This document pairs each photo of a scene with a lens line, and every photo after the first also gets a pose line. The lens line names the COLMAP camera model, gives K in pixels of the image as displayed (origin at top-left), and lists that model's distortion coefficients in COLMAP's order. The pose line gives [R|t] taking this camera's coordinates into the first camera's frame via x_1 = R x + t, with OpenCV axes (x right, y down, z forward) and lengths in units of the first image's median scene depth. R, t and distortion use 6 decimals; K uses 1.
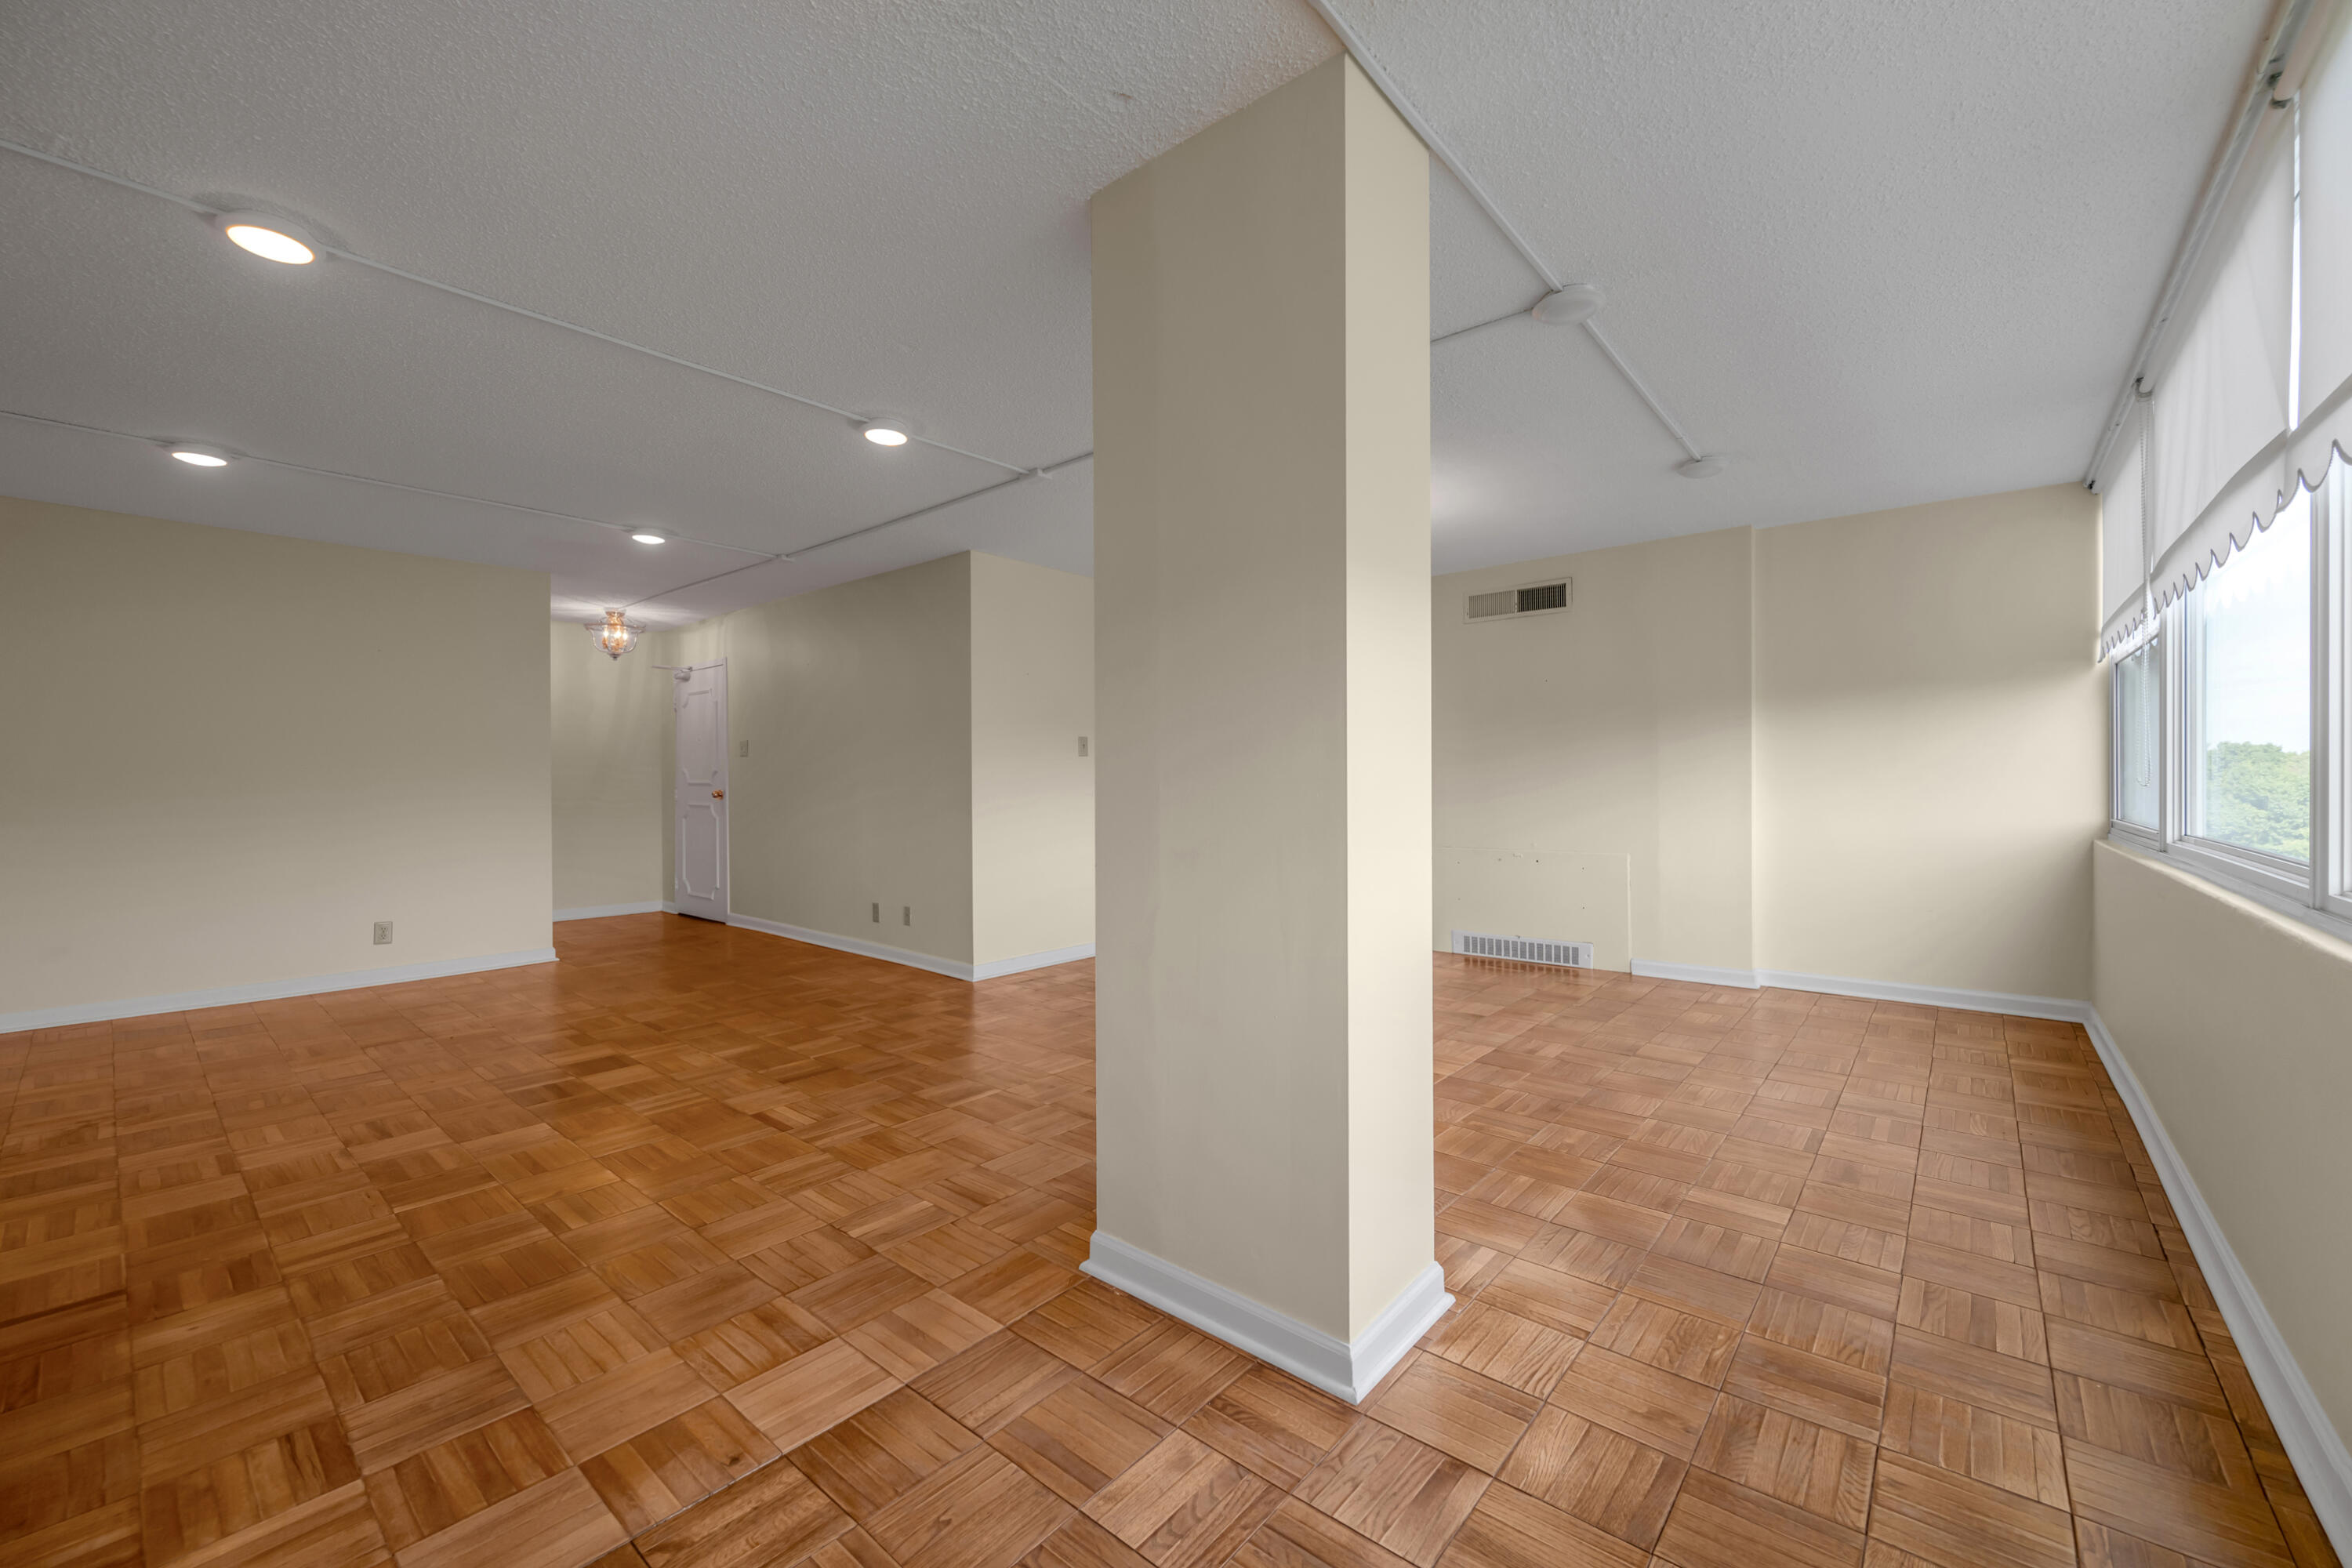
lens RADIAL K [[925.0, 0, 1182.5], [0, 925.0, 785.9], [0, 0, 1]] dist [-0.001830, -0.000219]
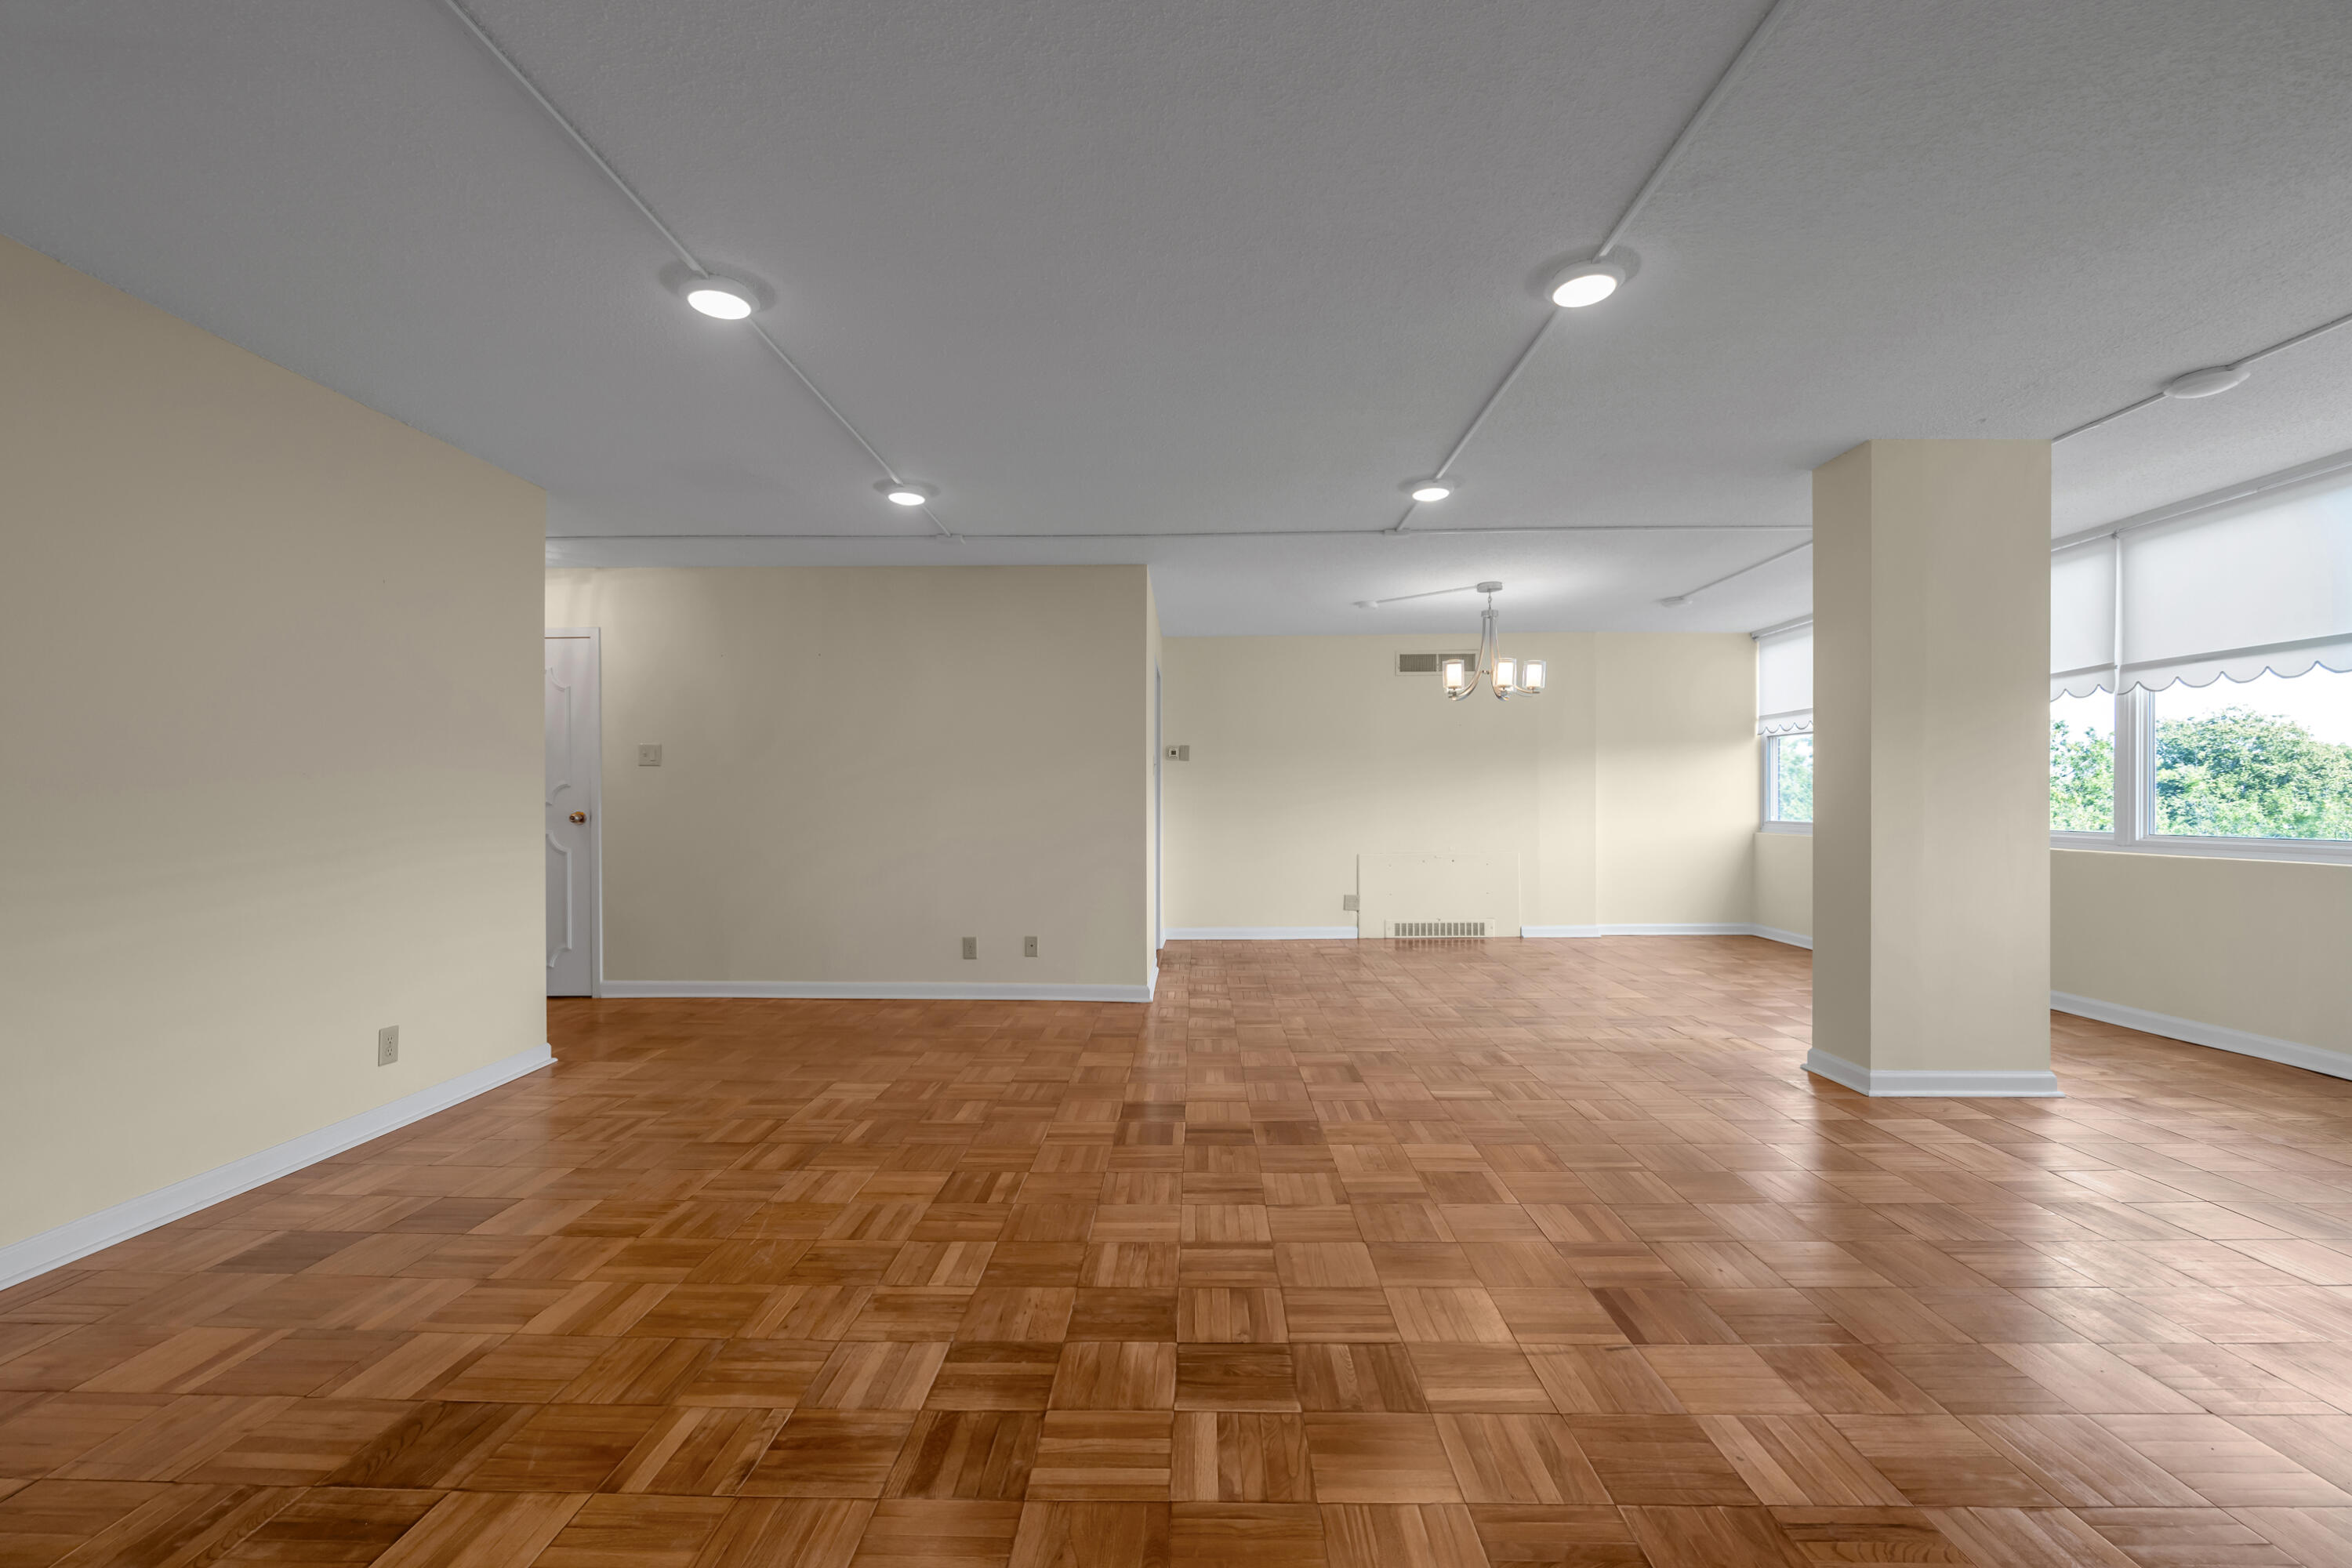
lens RADIAL K [[968.5, 0, 1174.3], [0, 968.5, 812.0], [0, 0, 1]] dist [-0.004443, -0.000120]
pose [[0.781057, -0.004918, 0.624440, -1.209740], [0.003547, 0.999988, 0.003439, 0.007082], [-0.624449, -0.000471, 0.781065, 0.251125]]
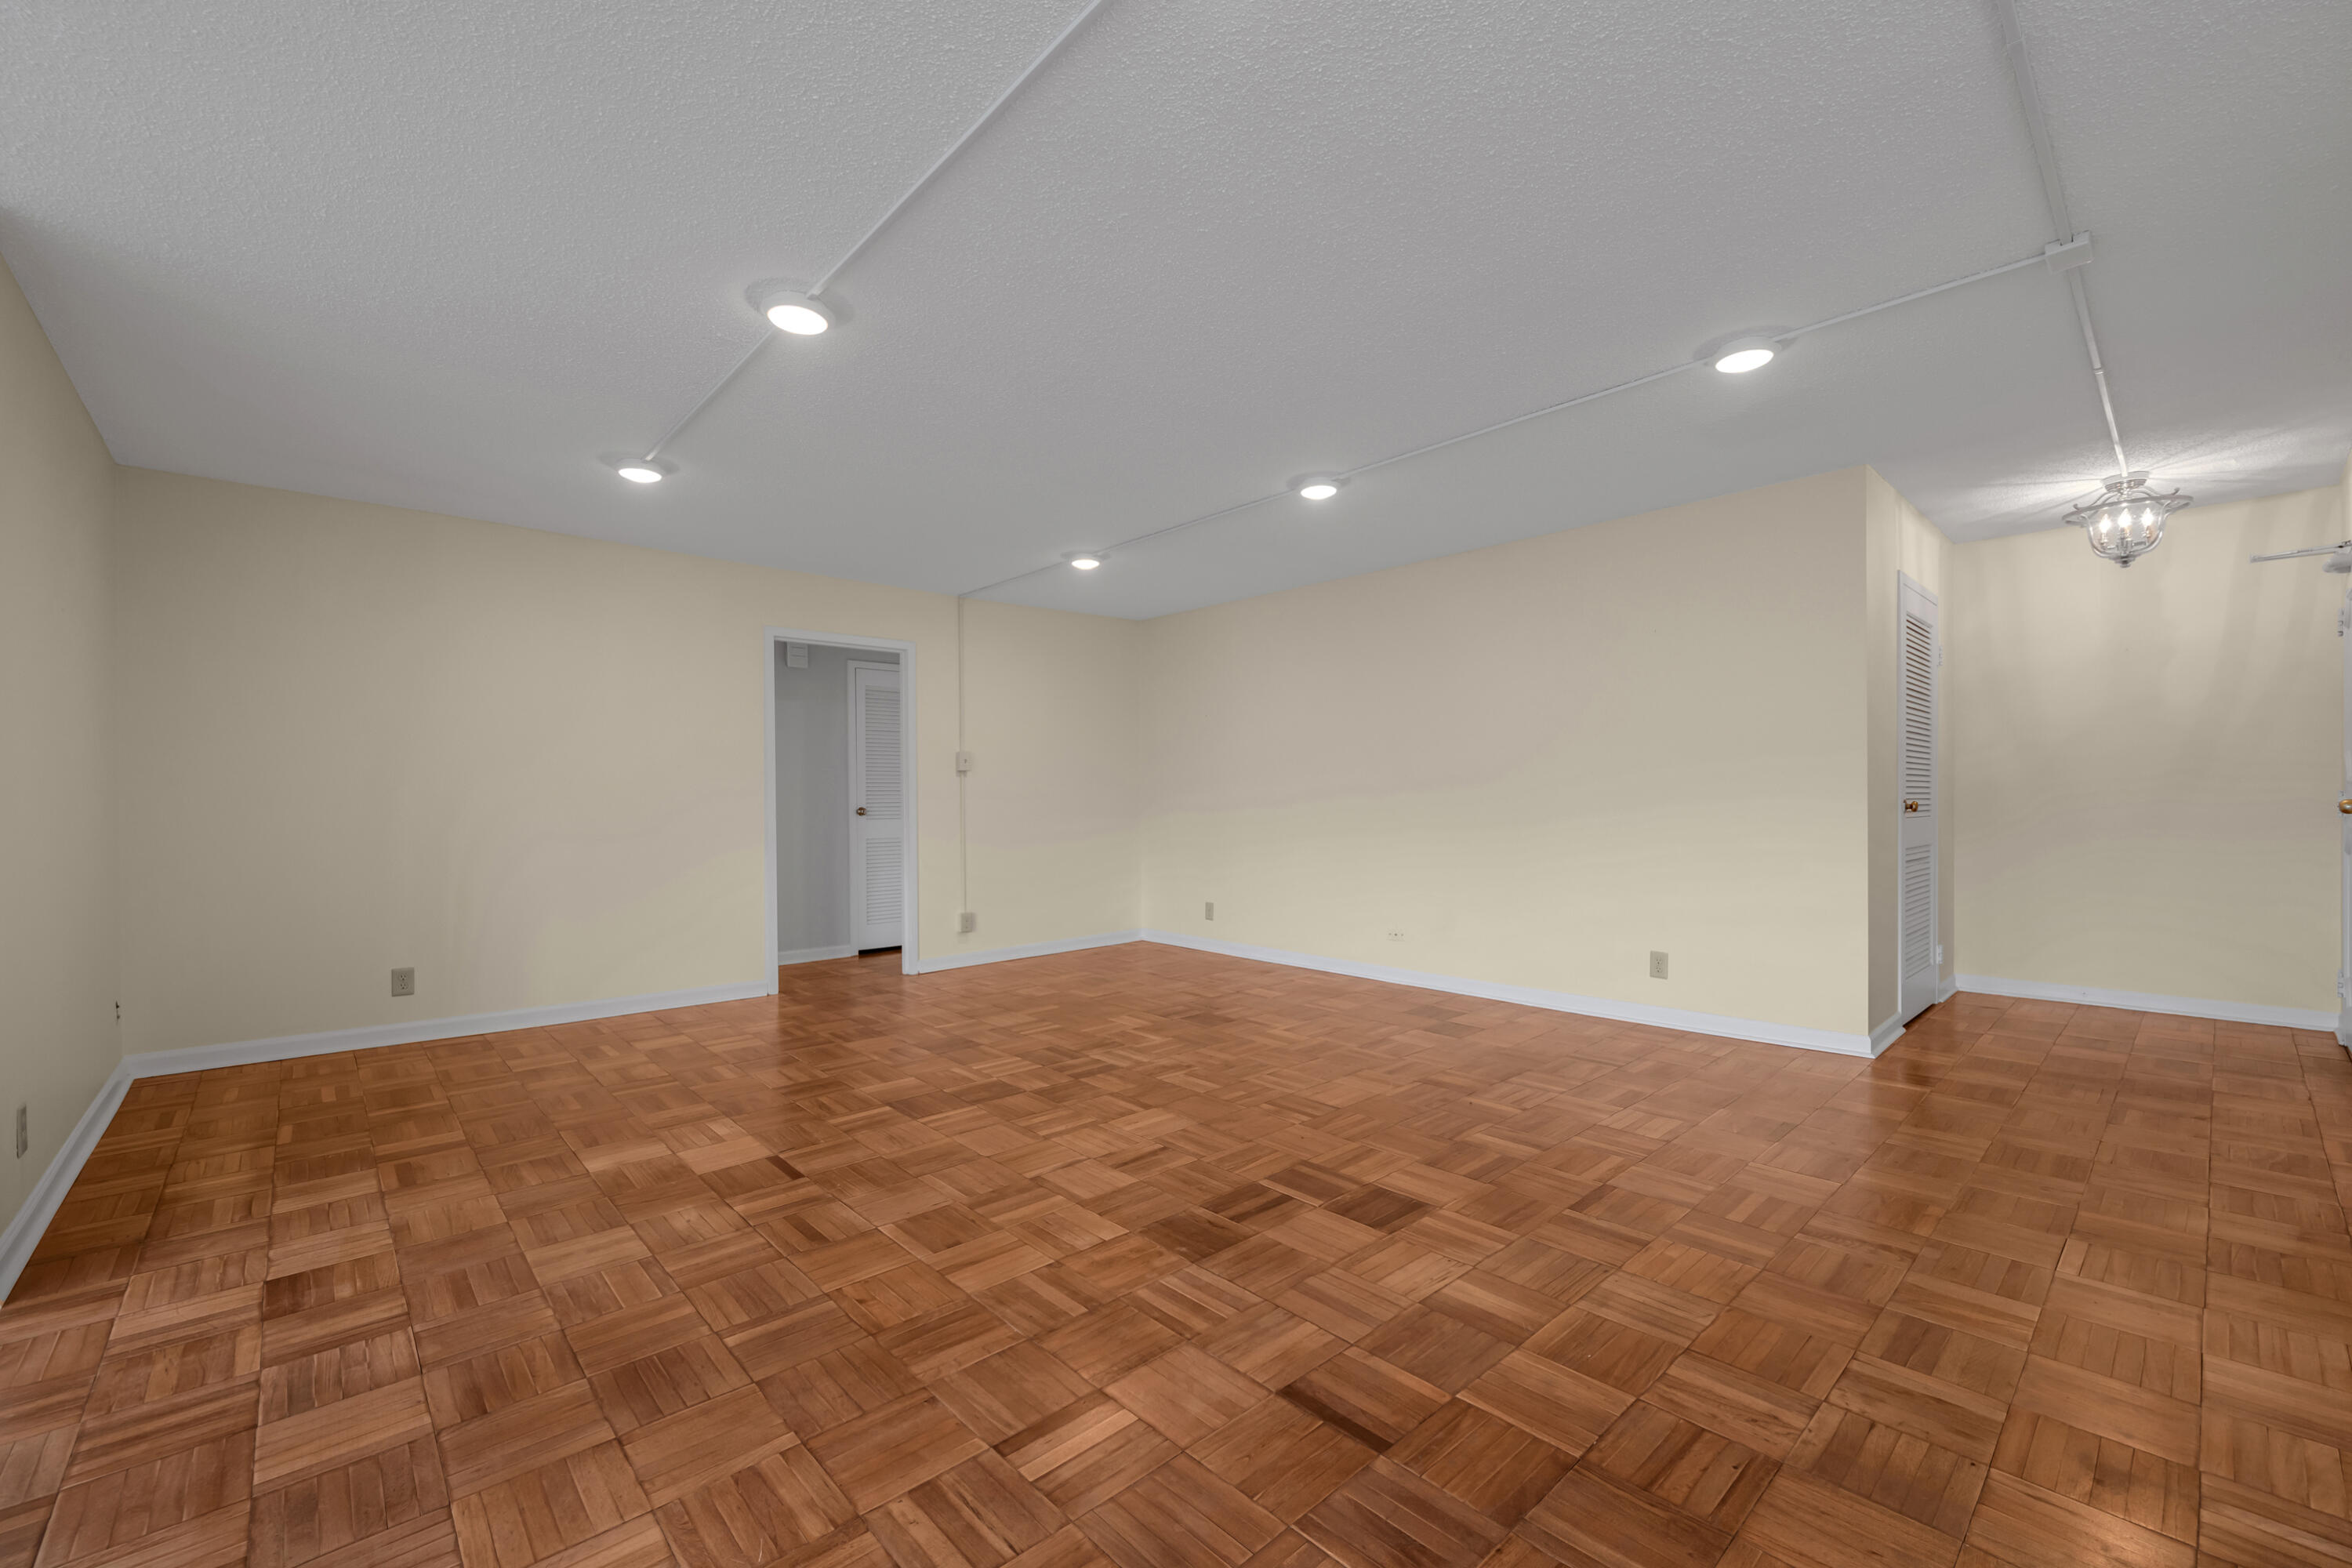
lens RADIAL K [[960.8, 0, 1177.8], [0, 960.8, 781.0], [0, 0, 1]] dist [-0.002129, -0.000606]
pose [[-0.126714, -0.008116, -0.991906, 0.085891], [0.006320, 0.999940, -0.008990, -0.003413], [0.991919, -0.007408, -0.126655, 0.950720]]
